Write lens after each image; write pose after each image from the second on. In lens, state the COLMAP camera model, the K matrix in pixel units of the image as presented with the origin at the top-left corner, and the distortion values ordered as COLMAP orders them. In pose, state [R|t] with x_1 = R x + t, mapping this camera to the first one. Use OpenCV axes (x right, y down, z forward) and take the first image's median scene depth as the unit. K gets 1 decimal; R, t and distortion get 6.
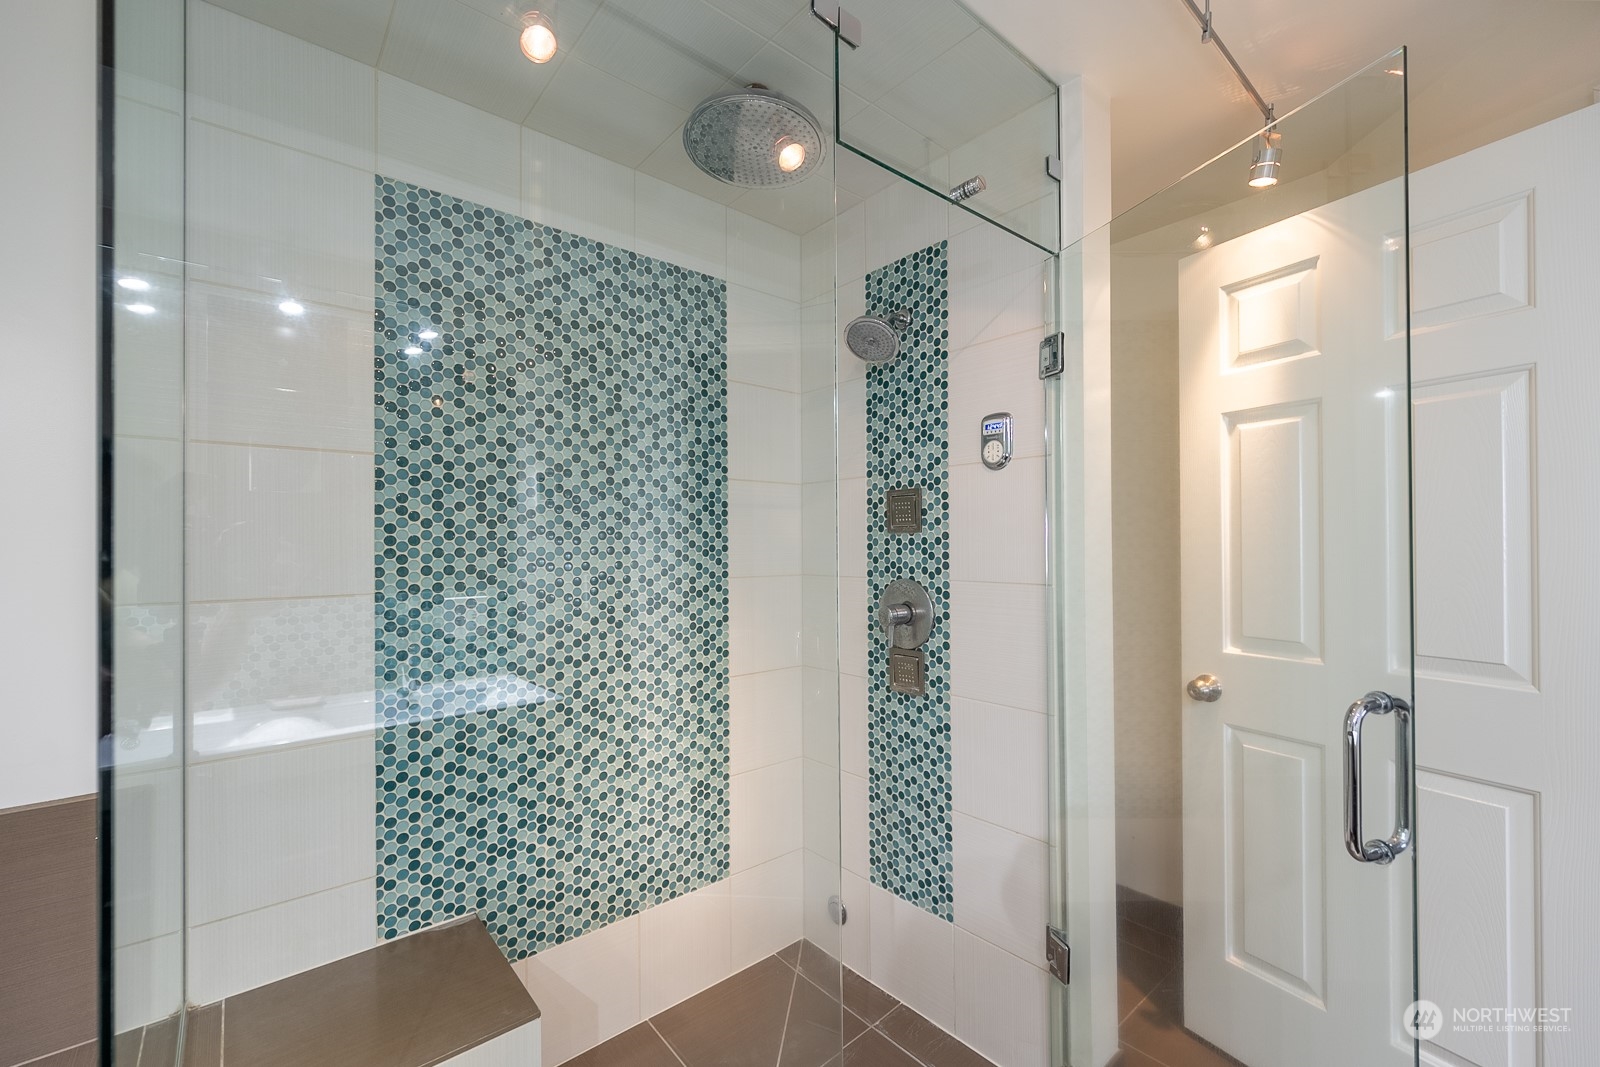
lens RADIAL K [[668.5, 0, 800.3], [0, 668.5, 536.8], [0, 0, 1]] dist [-0.002131, -0.000231]
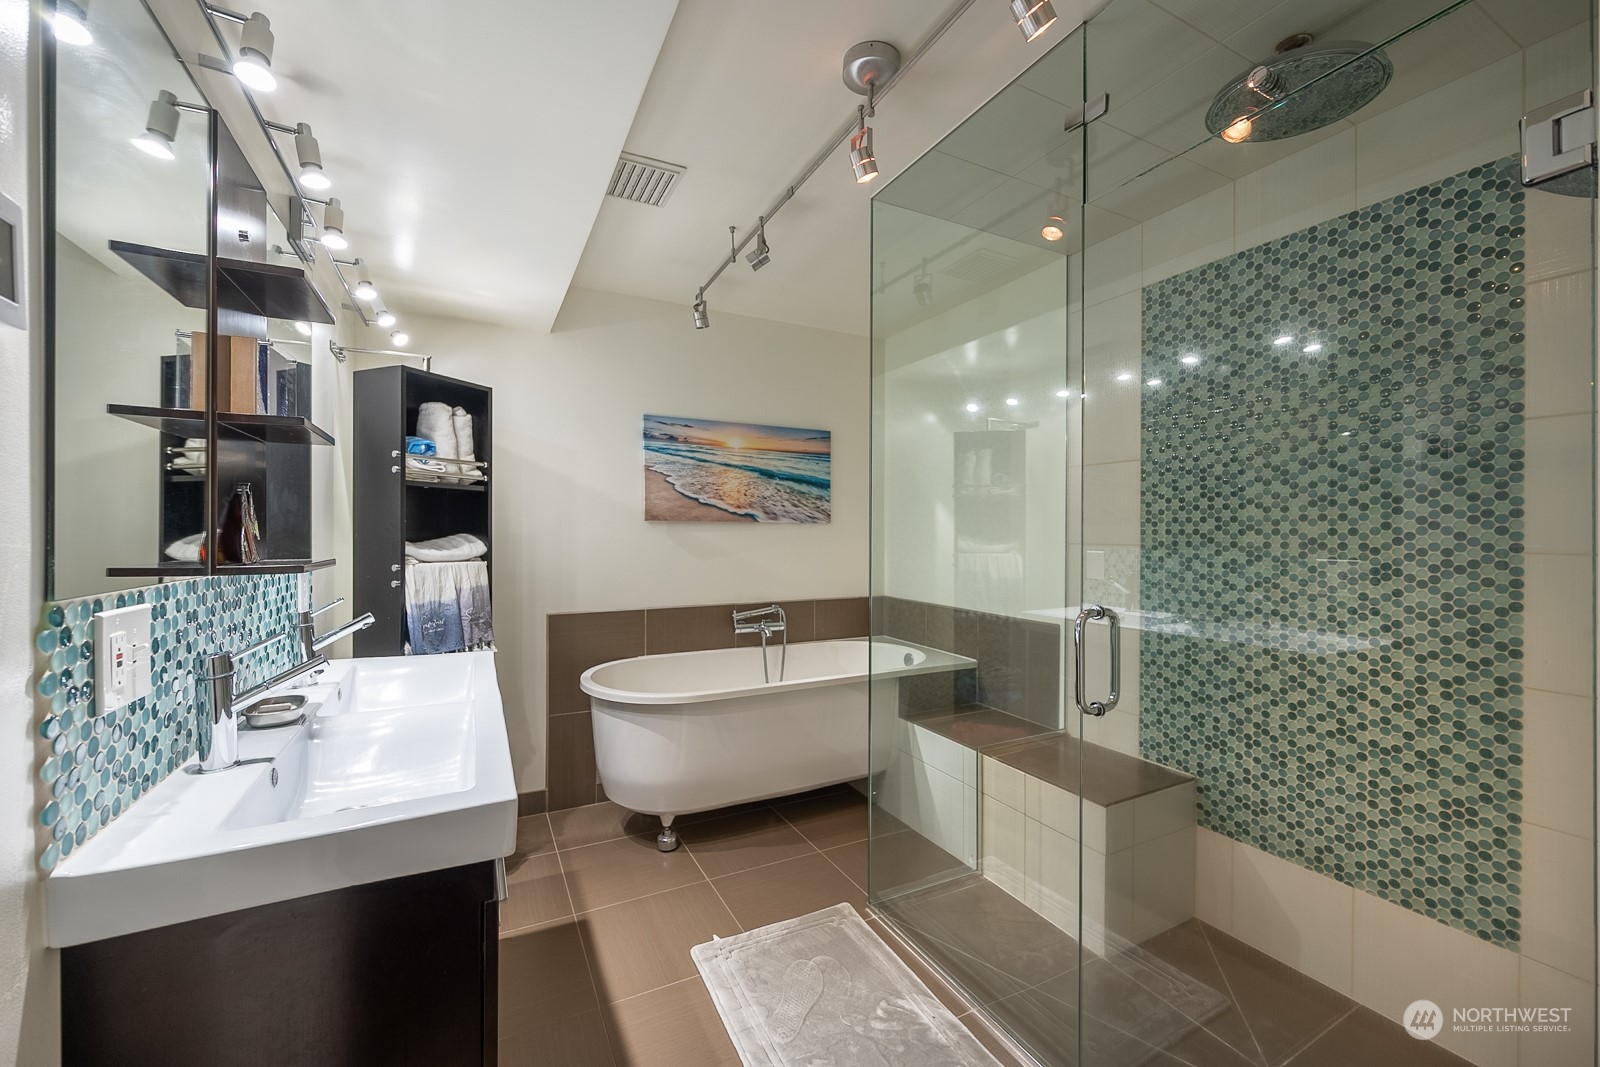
lens RADIAL K [[638.5, 0, 799.2], [0, 638.5, 528.4], [0, 0, 1]] dist [0.001917, -0.000749]
pose [[-0.231456, -0.000856, -0.972845, 0.894563], [0.008812, 0.999957, -0.002977, 0.034177], [0.972805, -0.009262, -0.231439, 0.450762]]
